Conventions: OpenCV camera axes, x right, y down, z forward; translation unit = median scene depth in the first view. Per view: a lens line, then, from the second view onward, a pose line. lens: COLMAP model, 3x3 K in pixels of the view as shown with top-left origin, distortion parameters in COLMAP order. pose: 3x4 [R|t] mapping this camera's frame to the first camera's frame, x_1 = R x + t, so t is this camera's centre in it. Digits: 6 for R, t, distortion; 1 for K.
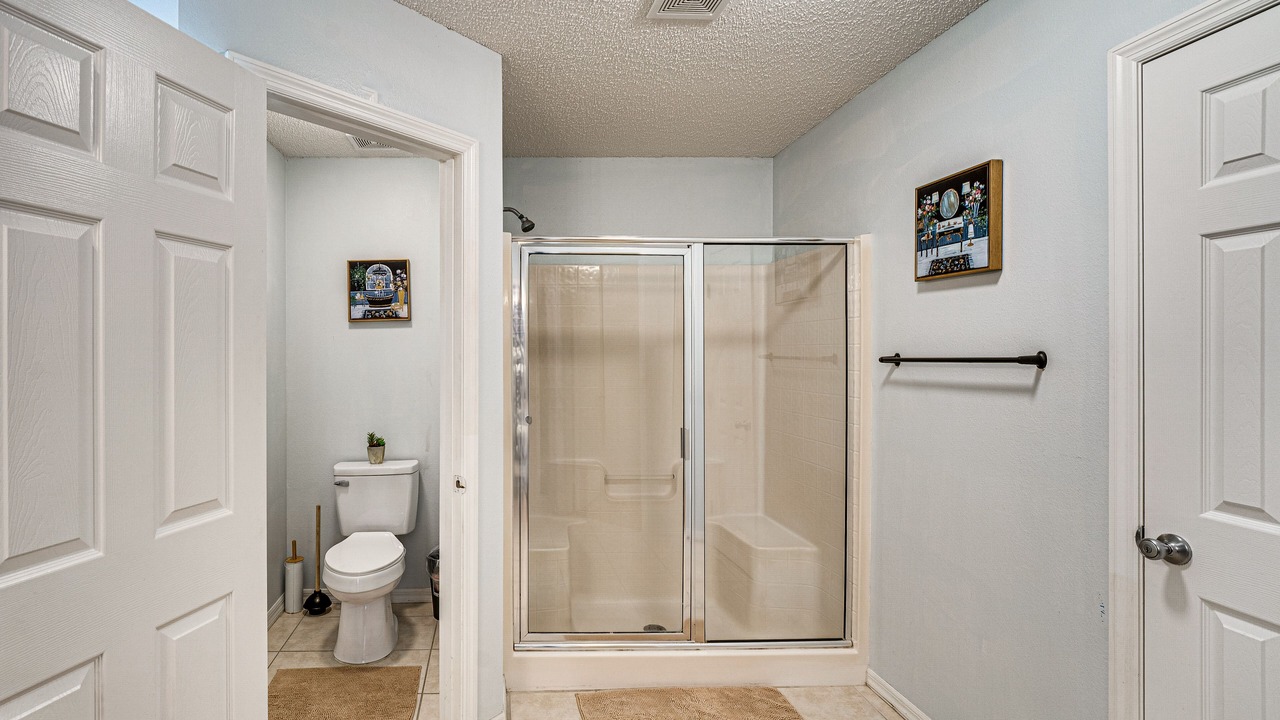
lens RADIAL K [[531.0, 0, 619.5], [0, 531.0, 353.7], [0, 0, 1]] dist [-0.012071, 0.000507]
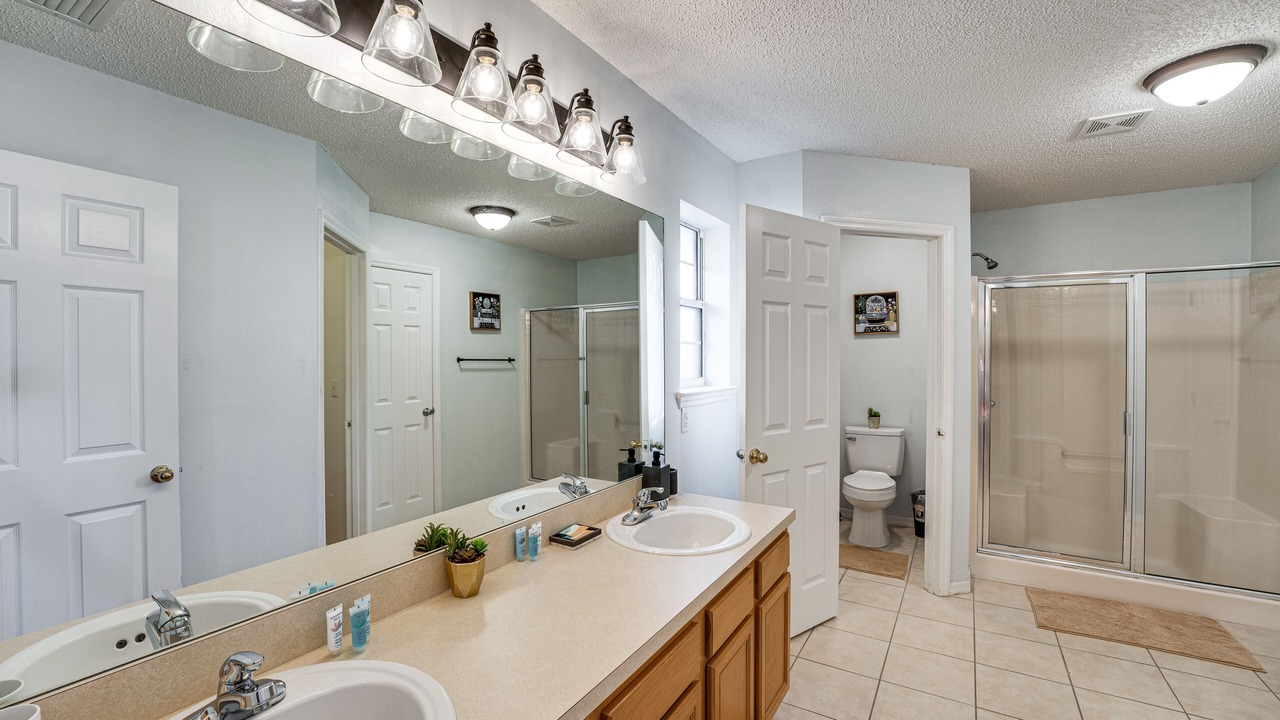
lens RADIAL K [[531.0, 0, 619.5], [0, 531.0, 353.7], [0, 0, 1]] dist [-0.012071, 0.000507]
pose [[0.688405, 0.002760, -0.725321, 0.154202], [-0.006736, 0.999974, -0.002588, 0.003900], [0.725295, 0.006667, 0.688406, -0.643454]]
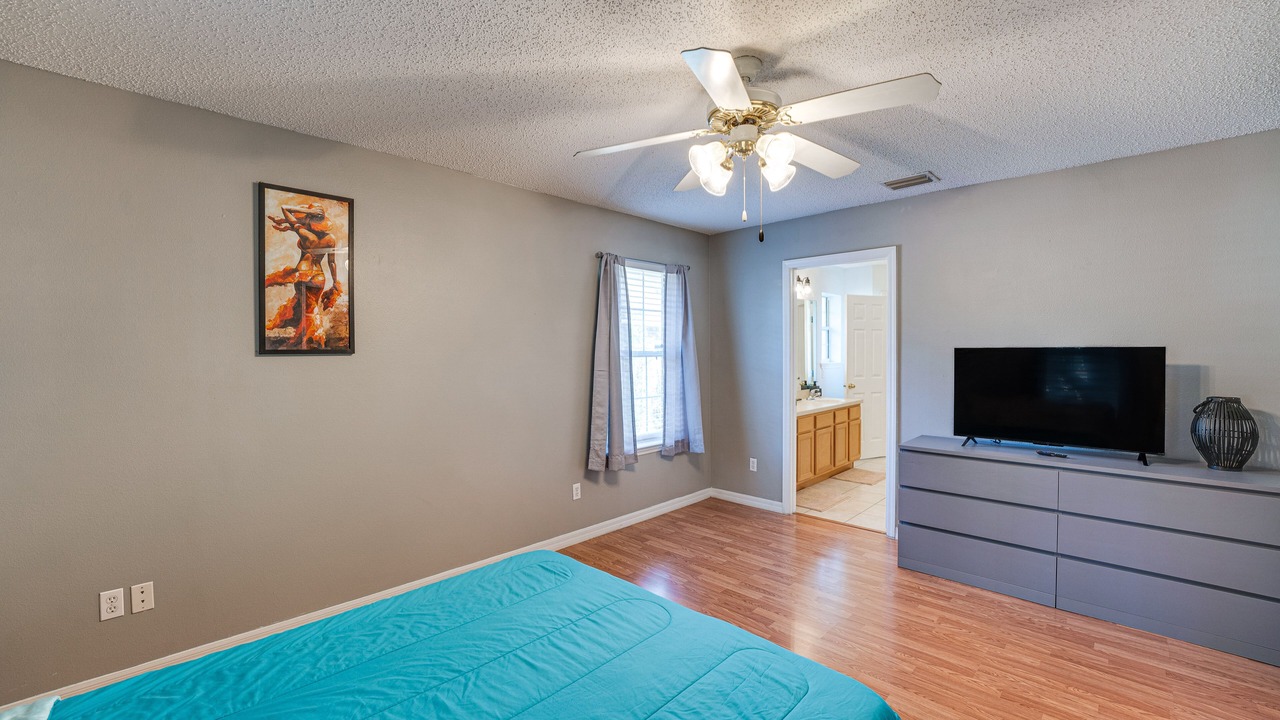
lens RADIAL K [[531.0, 0, 619.5], [0, 531.0, 353.7], [0, 0, 1]] dist [-0.012071, 0.000507]
pose [[0.534450, 0.008742, -0.845155, 1.319449], [-0.007630, 0.999956, 0.005519, 0.017836], [0.845166, 0.003499, 0.534493, -2.298477]]
